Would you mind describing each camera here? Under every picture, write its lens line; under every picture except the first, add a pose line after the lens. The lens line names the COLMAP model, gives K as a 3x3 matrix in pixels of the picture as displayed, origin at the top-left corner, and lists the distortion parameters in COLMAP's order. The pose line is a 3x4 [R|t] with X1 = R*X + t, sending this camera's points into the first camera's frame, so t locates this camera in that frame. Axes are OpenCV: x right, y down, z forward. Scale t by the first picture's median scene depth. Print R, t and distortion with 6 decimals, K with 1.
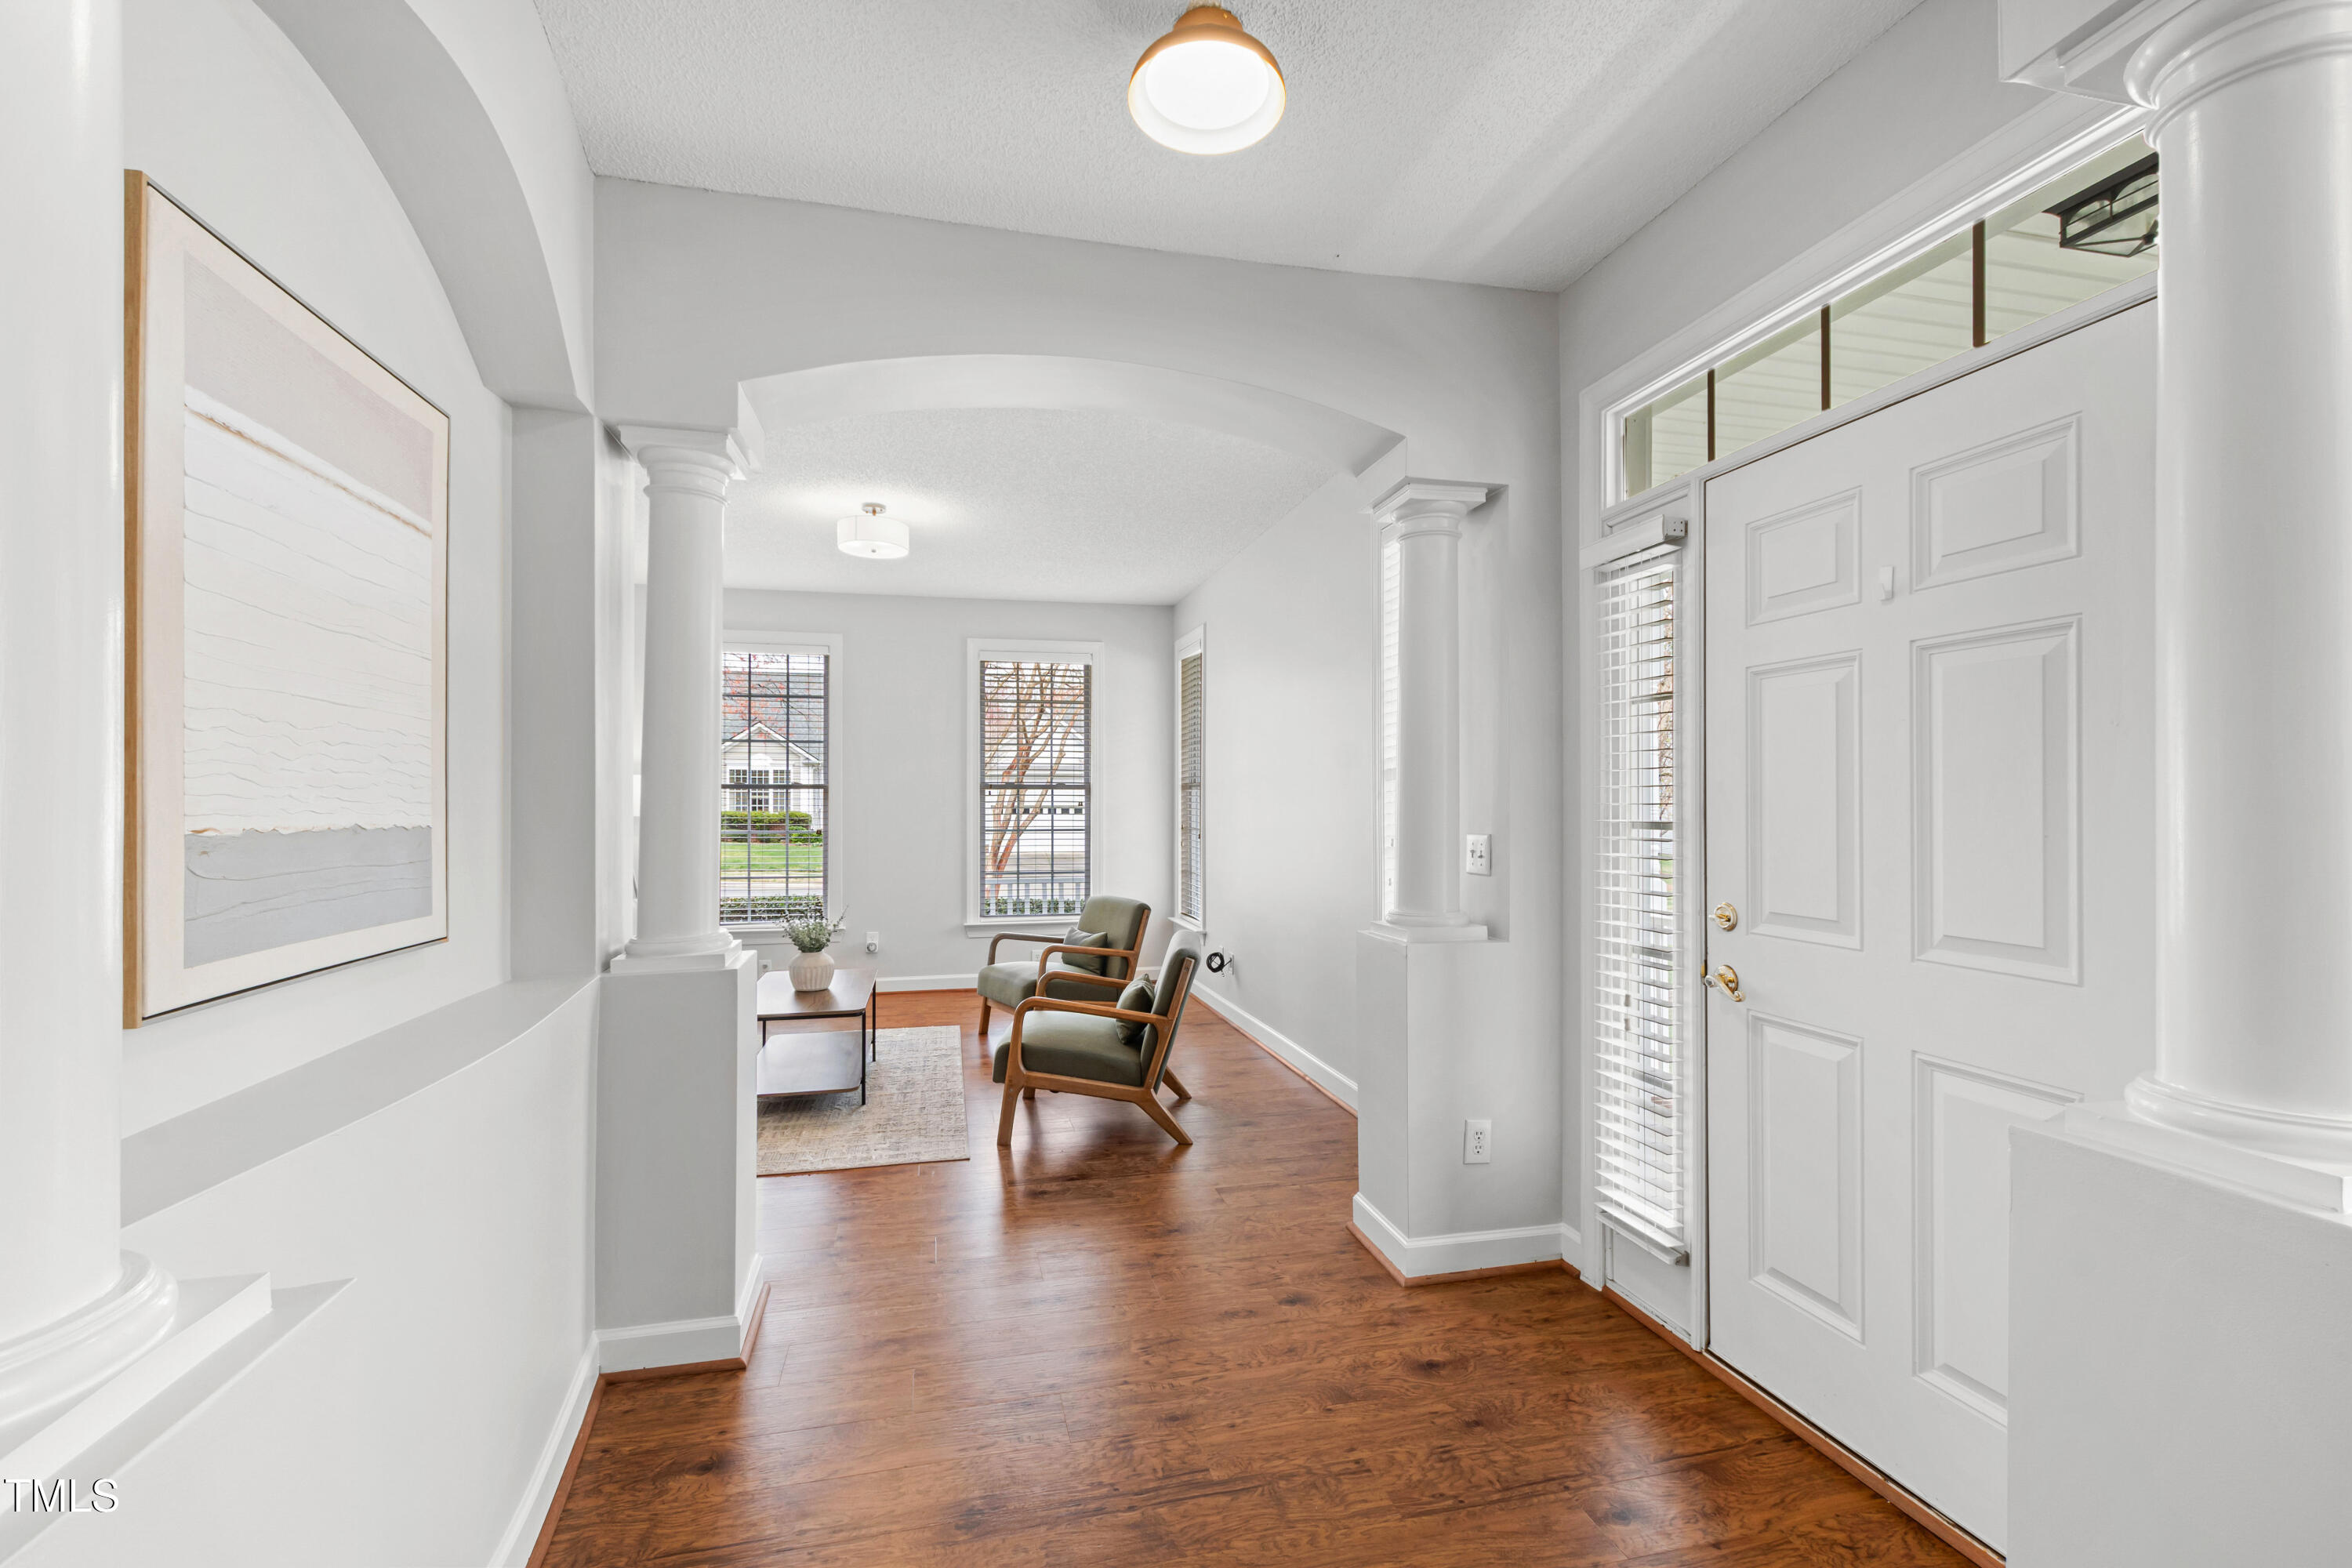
lens RADIAL K [[1018.6, 0, 1172.0], [0, 1018.6, 794.9], [0, 0, 1]] dist [0.002383, -0.000183]
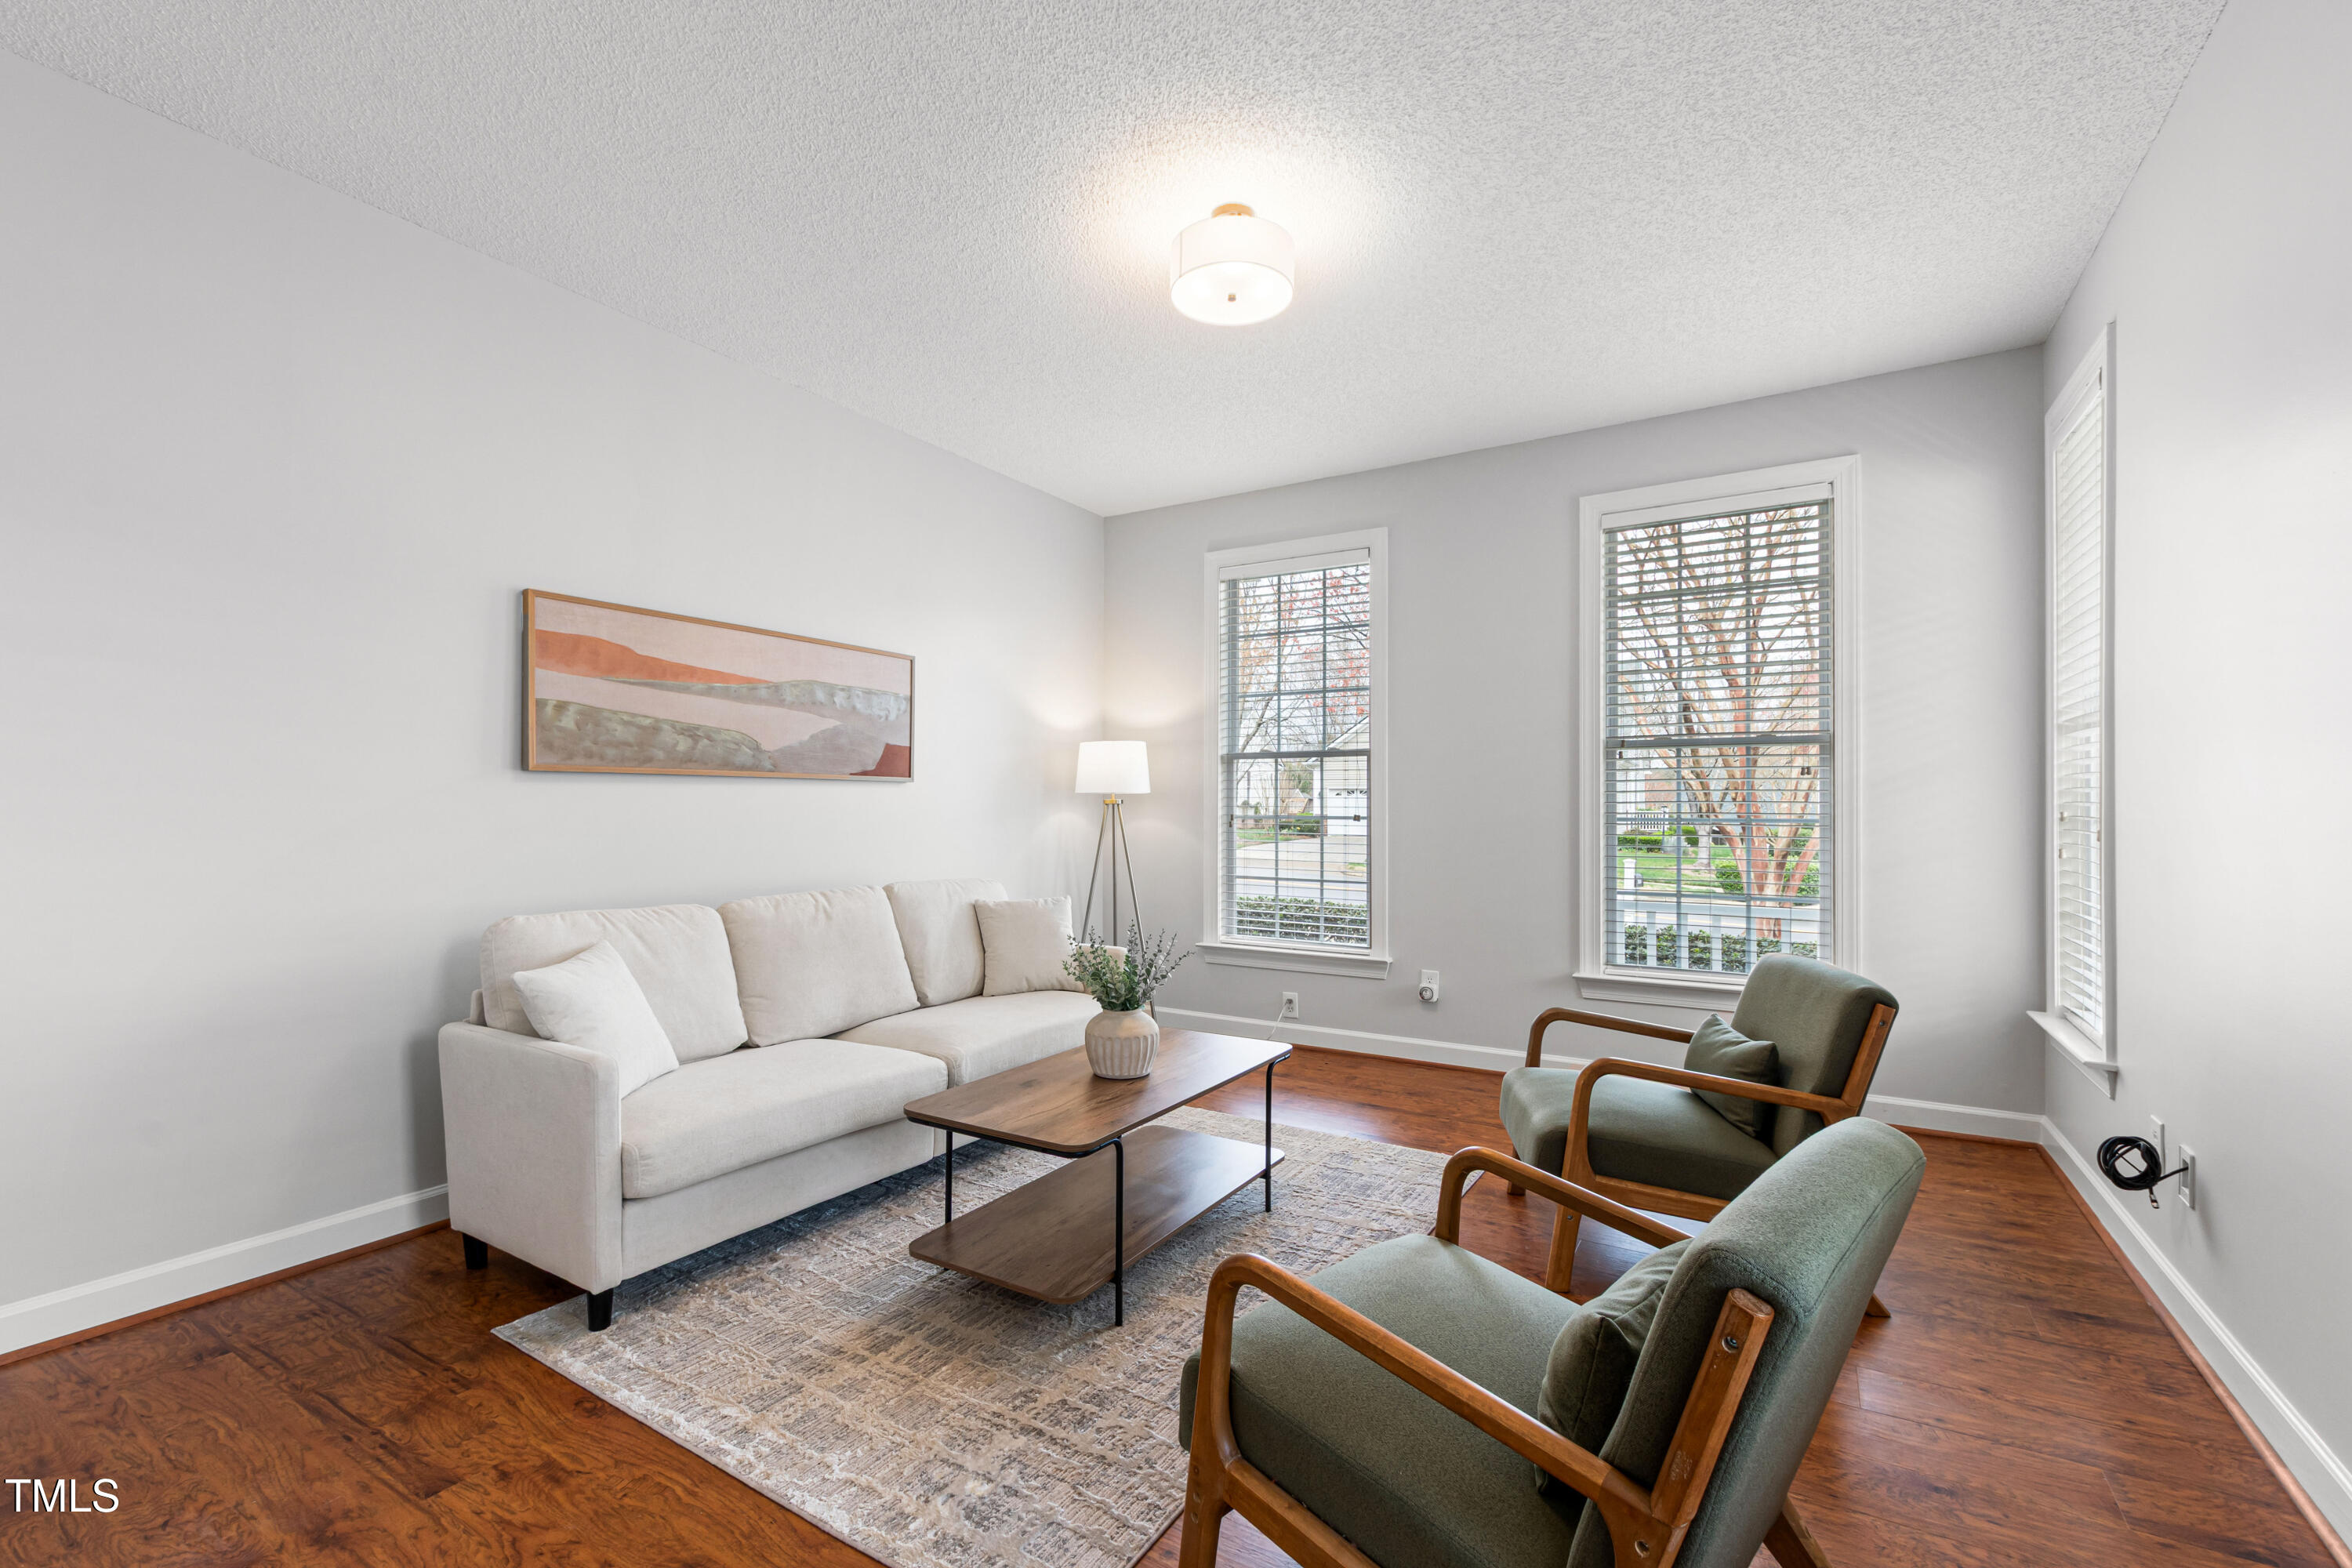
lens RADIAL K [[1018.6, 0, 1176.4], [0, 1018.6, 790.0], [0, 0, 1]] dist [0.002383, -0.000183]
pose [[0.703474, -0.007401, -0.710682, 0.065457], [0.003255, 0.999969, -0.007191, 0.025458], [0.710714, 0.002745, 0.703476, 0.478996]]
